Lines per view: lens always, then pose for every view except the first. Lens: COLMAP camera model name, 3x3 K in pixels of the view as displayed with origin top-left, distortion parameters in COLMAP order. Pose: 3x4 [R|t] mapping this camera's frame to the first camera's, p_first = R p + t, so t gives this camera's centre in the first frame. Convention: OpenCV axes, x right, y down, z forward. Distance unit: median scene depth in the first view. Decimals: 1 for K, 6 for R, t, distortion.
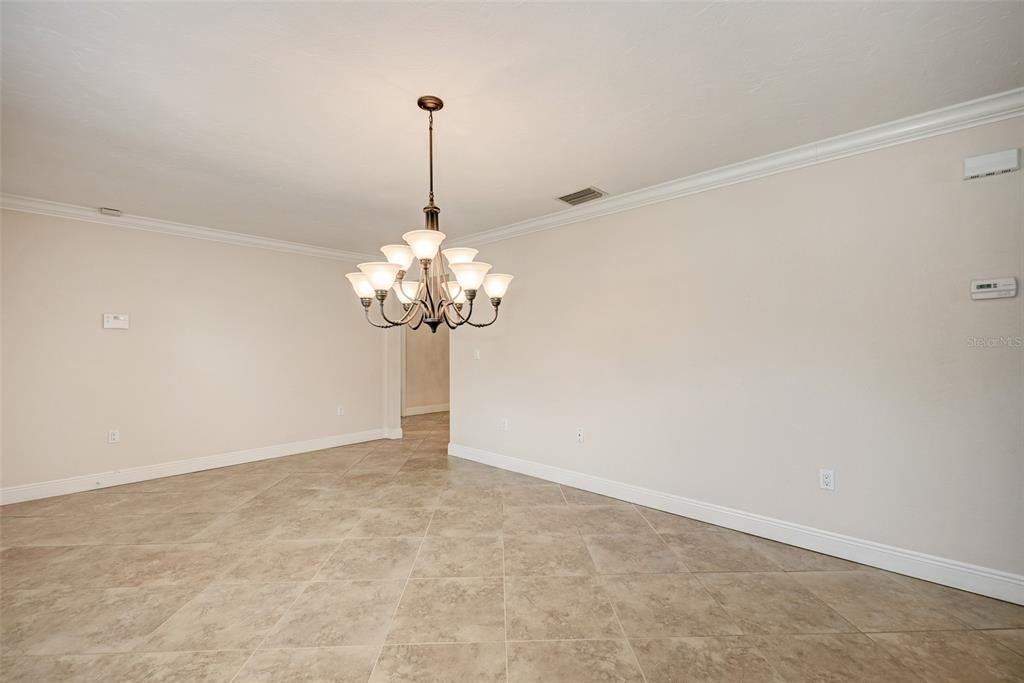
lens RADIAL K [[432.1, 0, 515.5], [0, 432.1, 349.4], [0, 0, 1]] dist [0.010043, -0.000258]
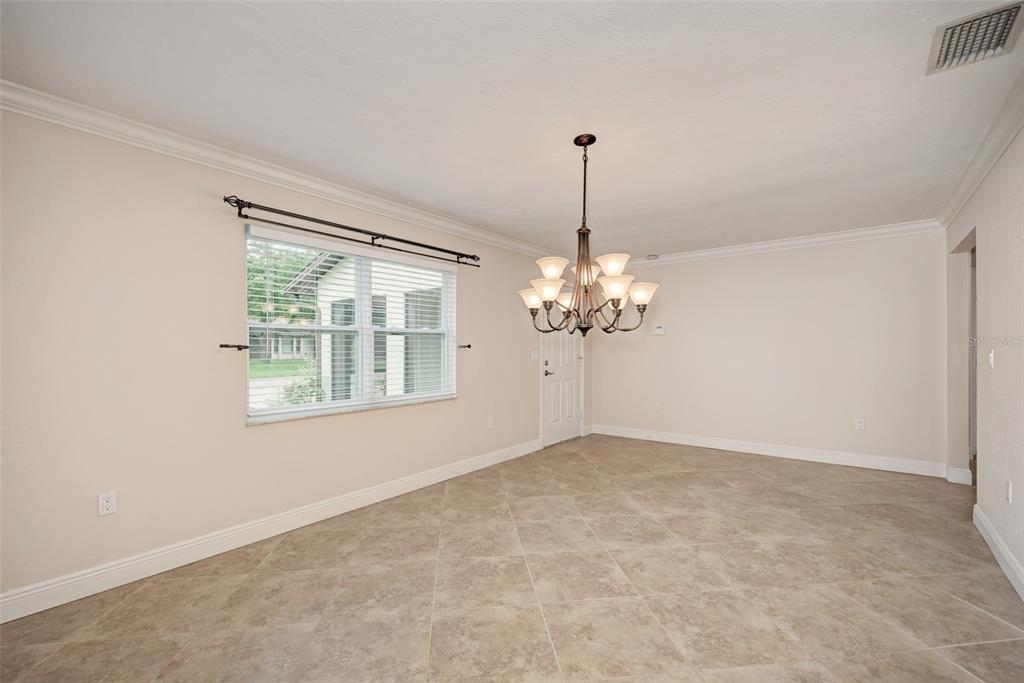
lens RADIAL K [[452.2, 0, 517.2], [0, 452.2, 345.2], [0, 0, 1]] dist [0.012550, -0.000204]
pose [[0.088136, -0.002925, -0.996104, 0.840915], [-0.001451, 0.999994, -0.003065, -0.006477], [0.996107, 0.001716, 0.088132, 0.596680]]
